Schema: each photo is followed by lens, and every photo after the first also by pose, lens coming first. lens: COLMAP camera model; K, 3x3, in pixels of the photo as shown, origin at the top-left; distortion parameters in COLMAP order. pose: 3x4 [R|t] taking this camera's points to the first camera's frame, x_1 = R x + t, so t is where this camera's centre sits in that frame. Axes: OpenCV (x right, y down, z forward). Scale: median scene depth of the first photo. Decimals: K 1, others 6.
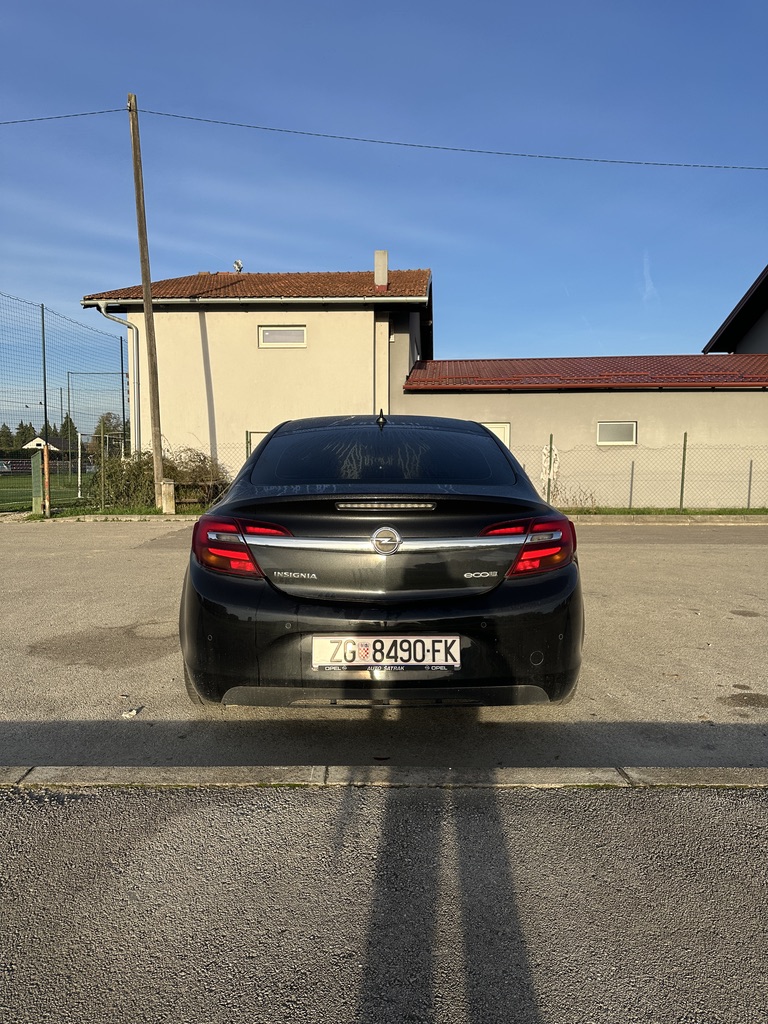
lens RADIAL K [[702.1, 0, 379.4], [0, 702.1, 508.6], [0, 0, 1]] dist [0.003667, 0.000078]
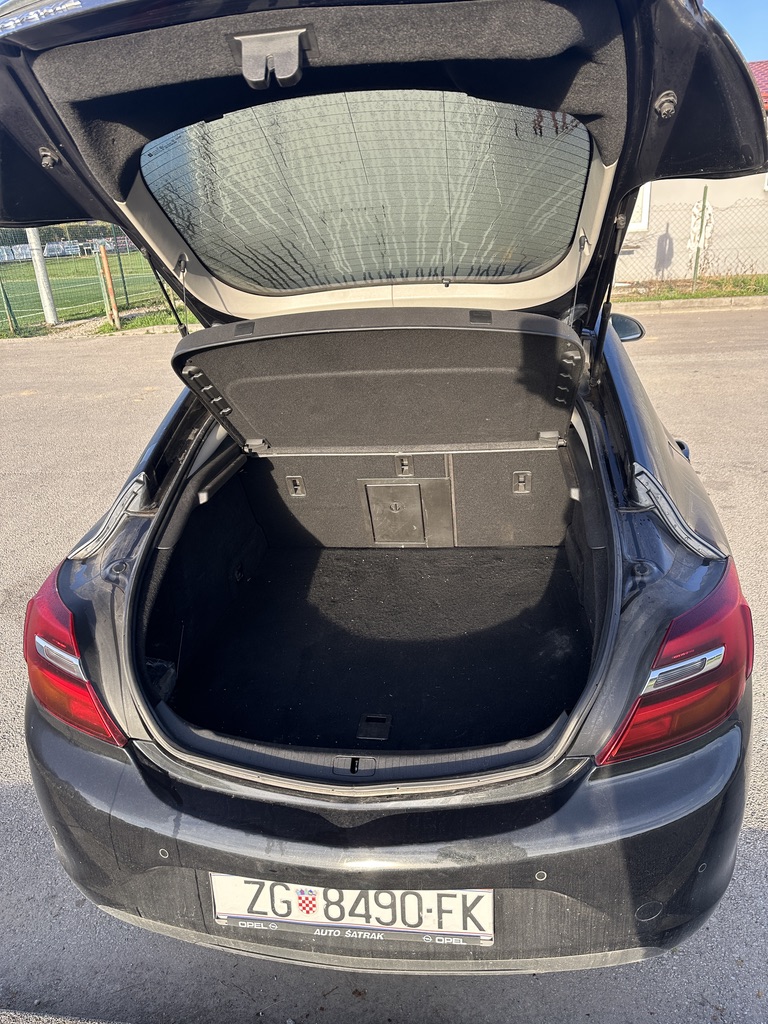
lens RADIAL K [[730.0, 0, 376.4], [0, 730.0, 517.0], [0, 0, 1]] dist [0.050973, -0.064450]
pose [[0.987542, 0.002848, -0.157331, 0.115153], [0.045541, 0.951875, 0.303084, -0.236275], [0.150623, -0.306473, 0.939887, 0.573877]]
